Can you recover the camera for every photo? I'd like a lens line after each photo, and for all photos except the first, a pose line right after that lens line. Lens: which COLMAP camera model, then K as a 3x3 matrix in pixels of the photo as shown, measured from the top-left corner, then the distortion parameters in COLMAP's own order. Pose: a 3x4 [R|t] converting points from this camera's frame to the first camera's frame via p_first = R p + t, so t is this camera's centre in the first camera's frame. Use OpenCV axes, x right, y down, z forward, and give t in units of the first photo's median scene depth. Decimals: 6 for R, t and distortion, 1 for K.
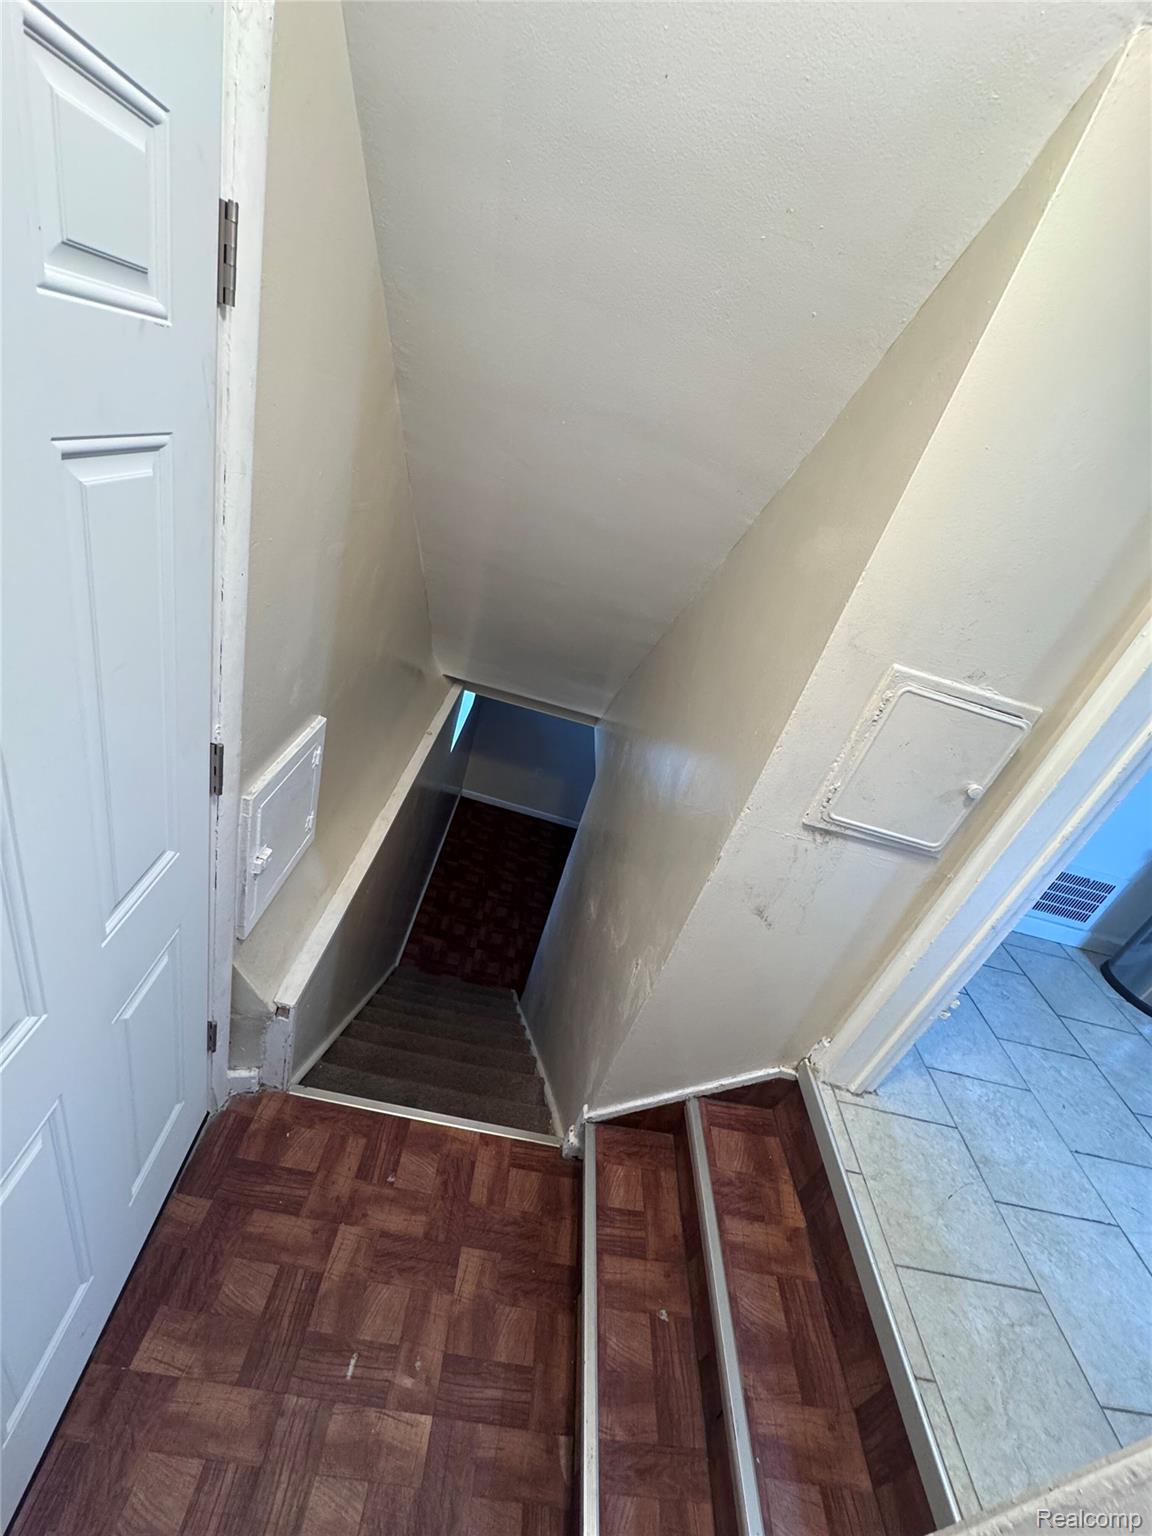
lens RADIAL K [[616.1, 0, 577.8], [0, 616.1, 769.6], [0, 0, 1]] dist [-0.000759, 0.000422]
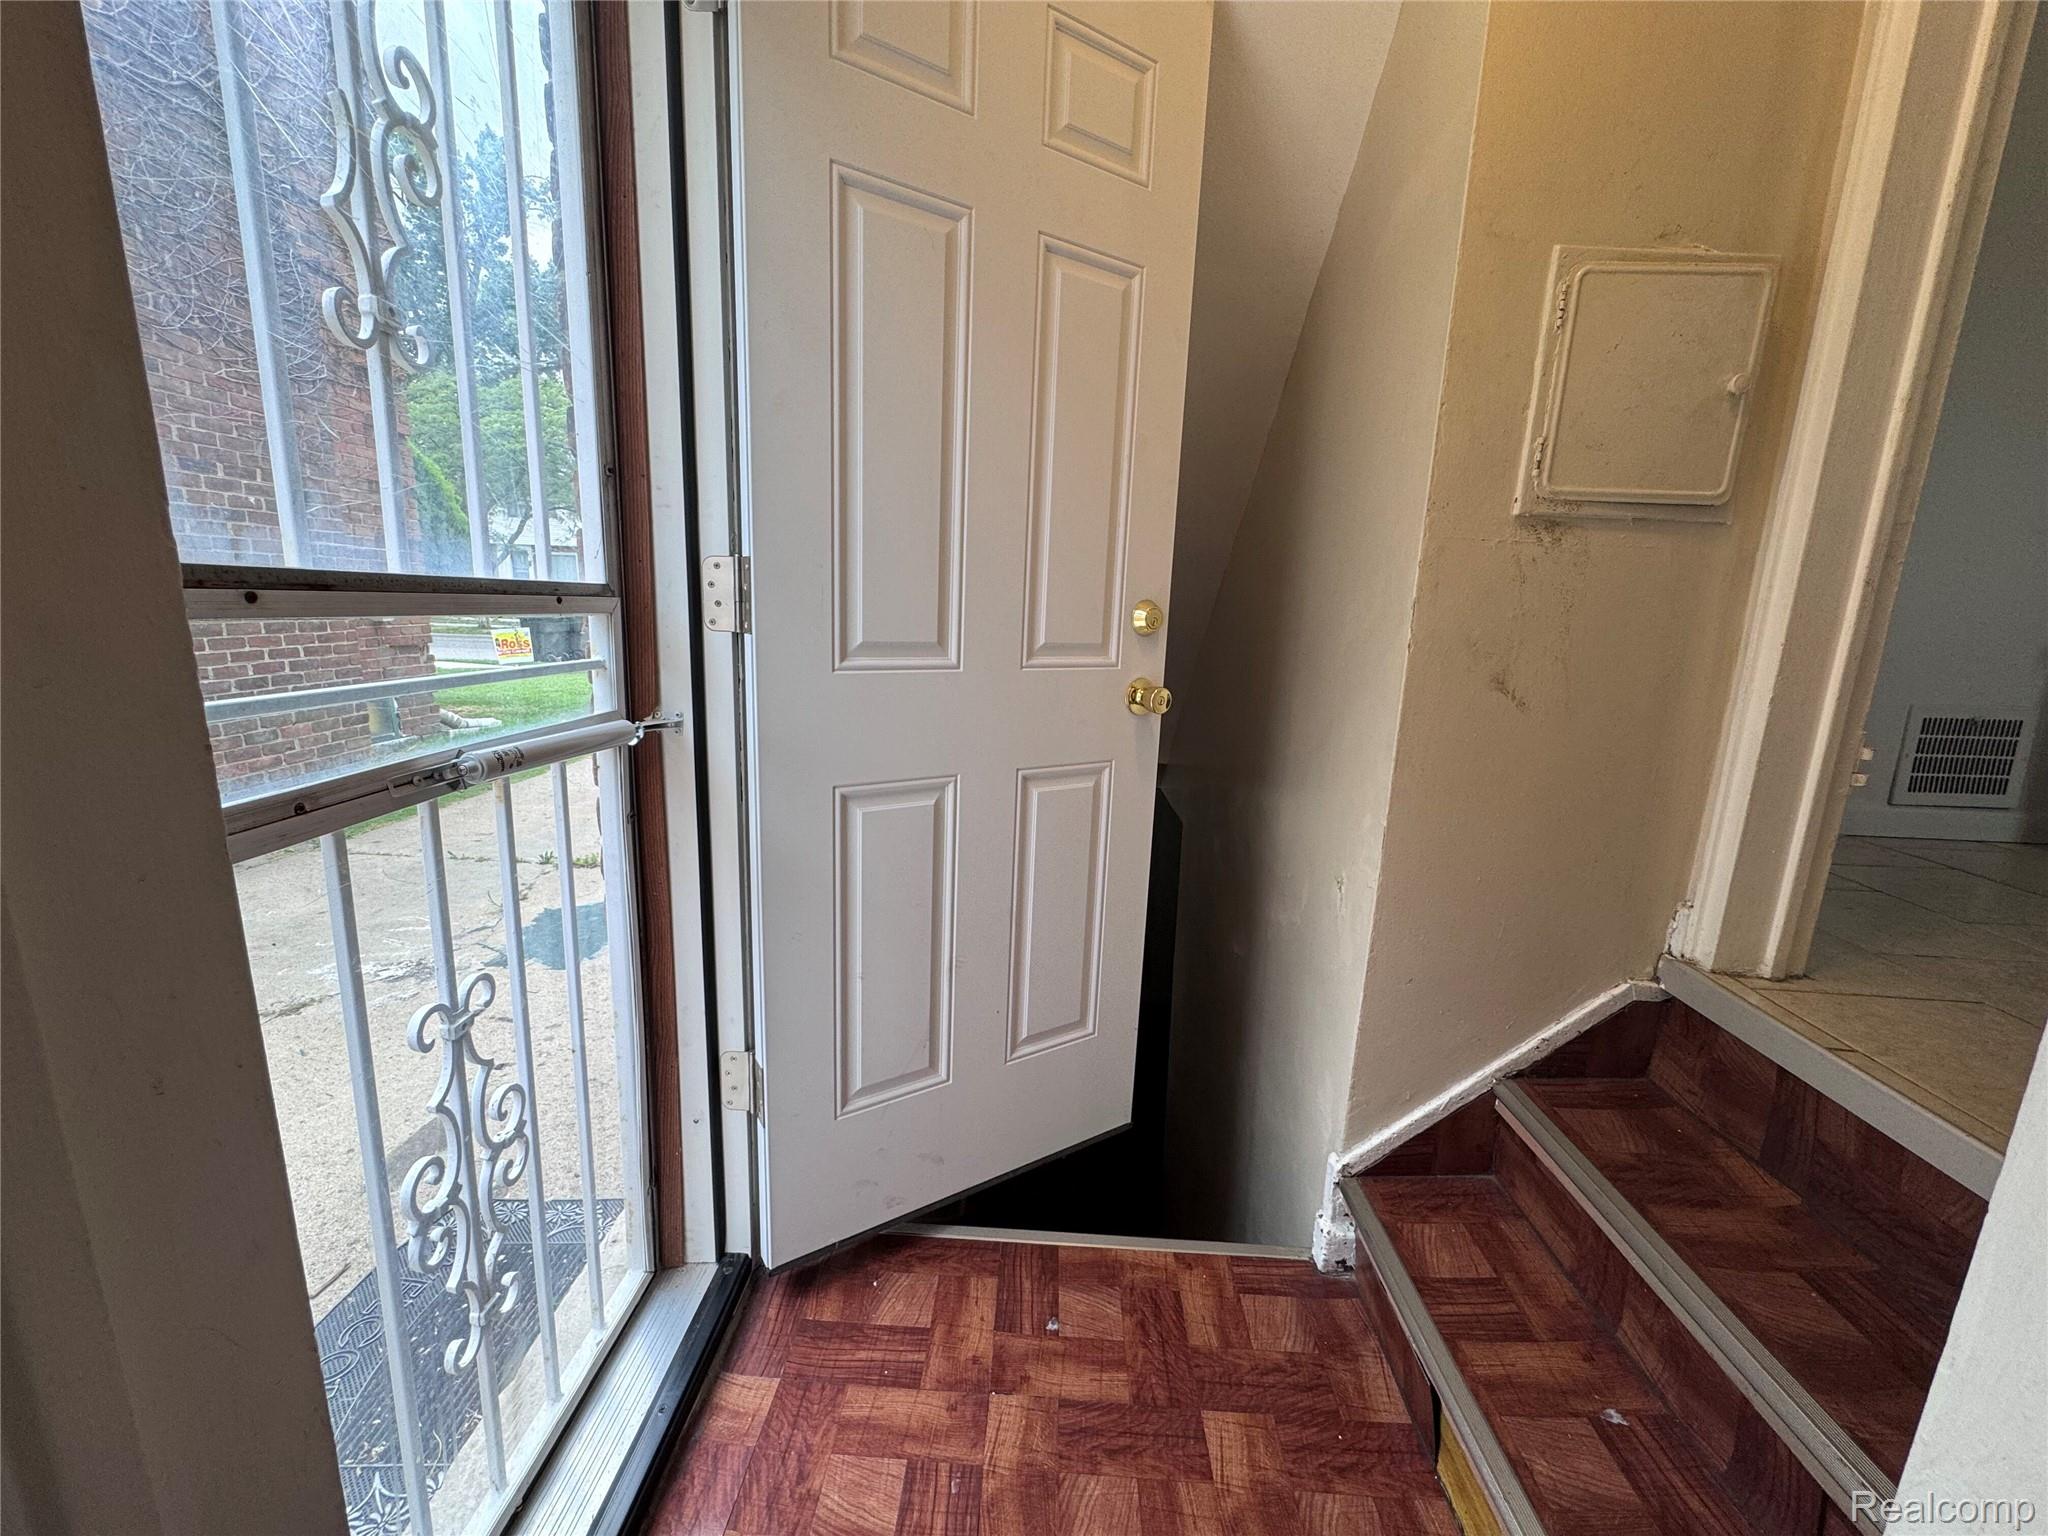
lens RADIAL K [[821.4, 0, 1022.6], [0, 821.4, 767.1], [0, 0, 1]] dist [-0.000759, 0.000422]
pose [[0.968580, -0.241210, -0.060580, -0.159827], [0.211219, 0.926421, -0.311659, 0.426484], [0.131298, 0.289071, 0.948261, 0.084587]]
